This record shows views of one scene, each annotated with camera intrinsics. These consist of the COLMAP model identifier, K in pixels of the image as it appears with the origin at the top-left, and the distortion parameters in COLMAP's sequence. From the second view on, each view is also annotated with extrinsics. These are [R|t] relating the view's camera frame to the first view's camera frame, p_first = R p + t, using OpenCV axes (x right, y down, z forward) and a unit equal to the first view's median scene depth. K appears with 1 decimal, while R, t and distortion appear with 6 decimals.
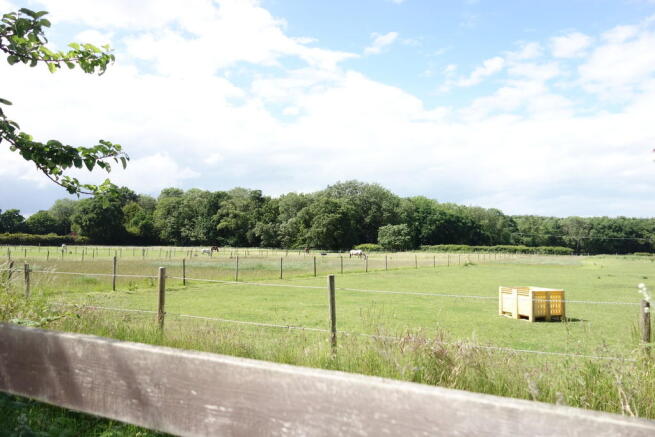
lens RADIAL K [[513.4, 0, 325.9], [0, 513.4, 220.5], [0, 0, 1]] dist [0.002565, -0.010852]
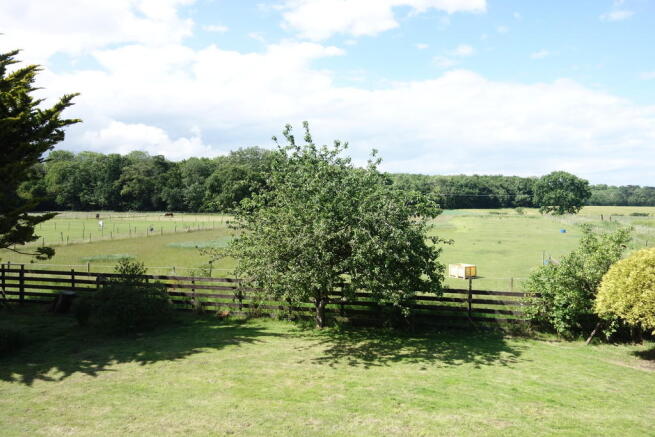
lens RADIAL K [[513.4, 0, 328.6], [0, 513.4, 218.2], [0, 0, 1]] dist [0.002565, -0.010852]
pose [[0.969203, -0.025966, 0.244891, -0.061060], [0.004460, 0.996114, 0.087966, -0.023044], [-0.246223, -0.084164, 0.965552, -0.088246]]
